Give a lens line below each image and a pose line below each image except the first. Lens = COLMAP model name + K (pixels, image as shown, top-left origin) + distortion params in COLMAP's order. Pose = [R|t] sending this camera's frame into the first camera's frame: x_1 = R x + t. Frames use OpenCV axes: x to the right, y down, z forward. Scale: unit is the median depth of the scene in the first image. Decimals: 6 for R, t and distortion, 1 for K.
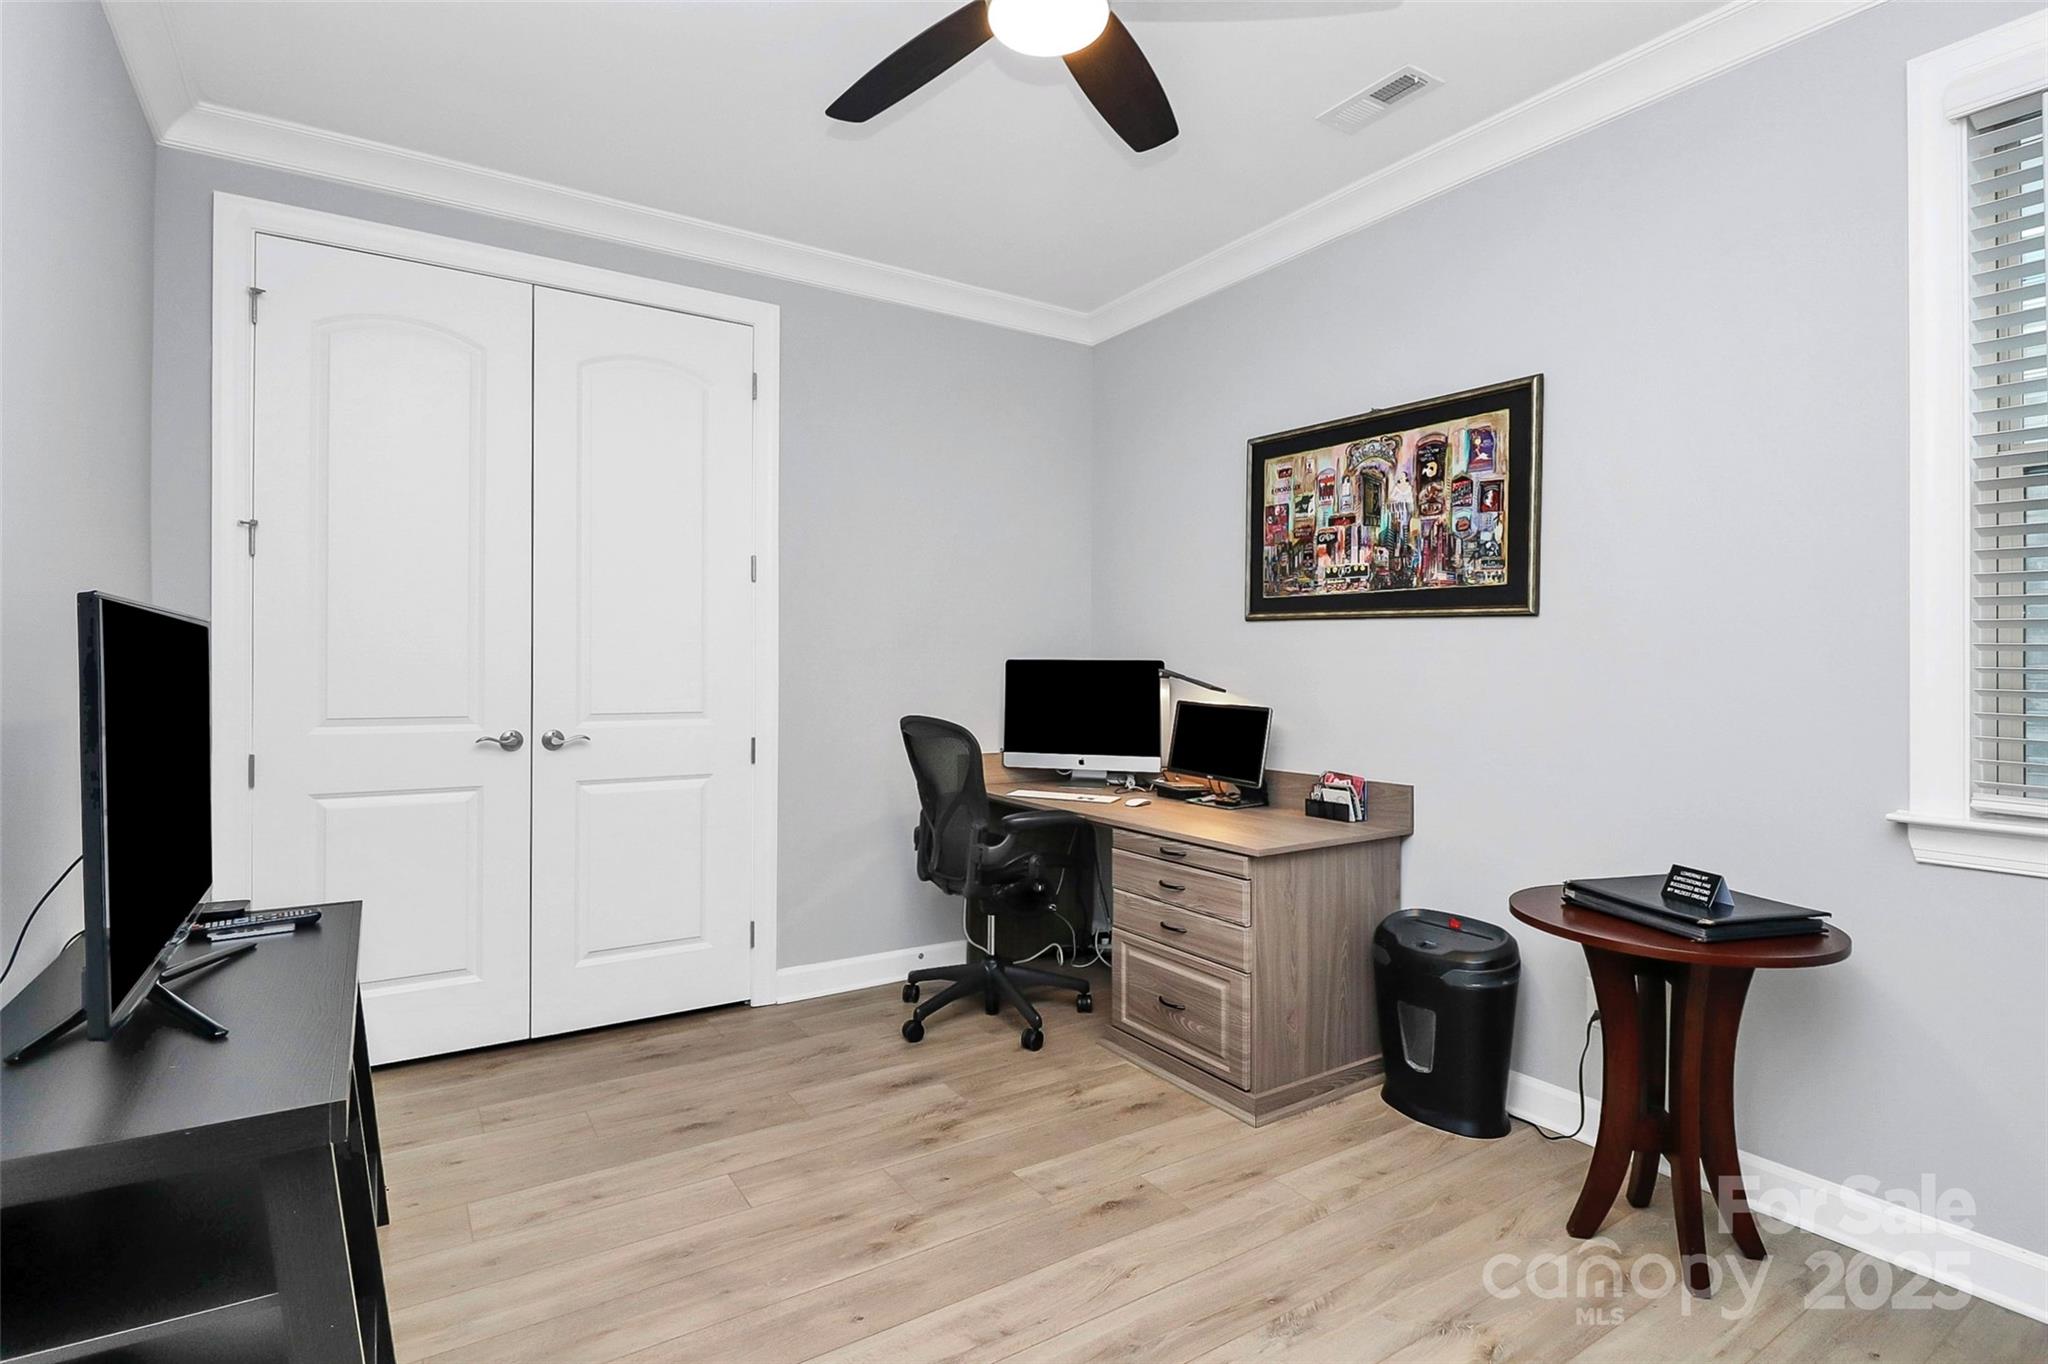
lens RADIAL K [[978.3, 0, 1020.2], [0, 978.3, 679.2], [0, 0, 1]] dist [-0.017668, -0.000497]
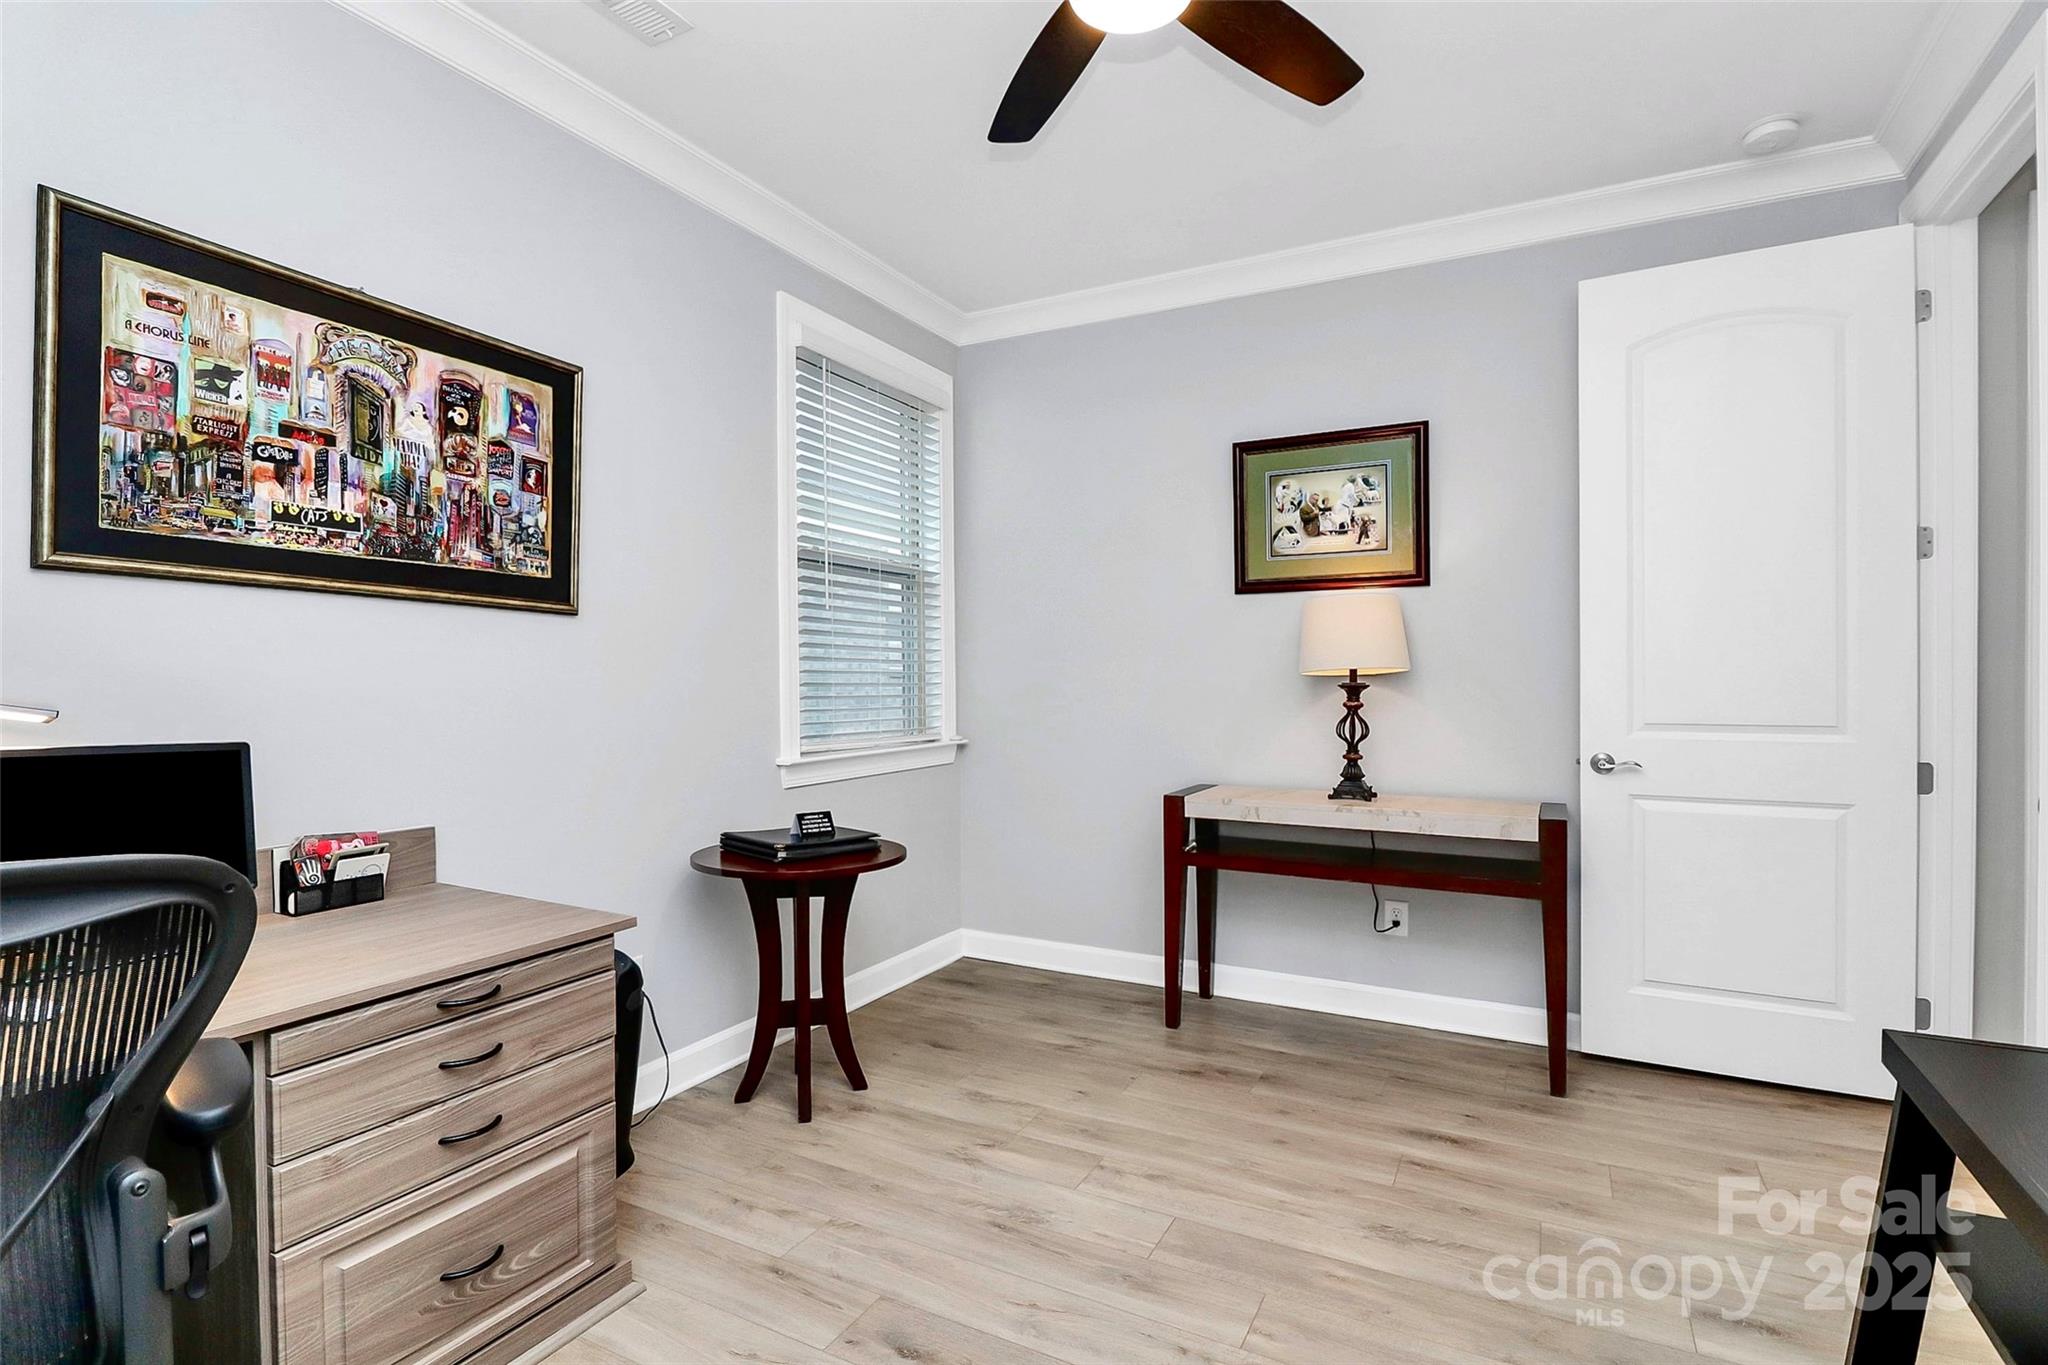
lens RADIAL K [[978.3, 0, 1022.5], [0, 978.3, 675.2], [0, 0, 1]] dist [-0.017668, -0.000497]
pose [[-0.481633, -0.006836, 0.876346, -0.480038], [0.005774, 0.999923, 0.010973, -0.012552], [-0.876354, 0.010345, -0.481557, 0.975053]]
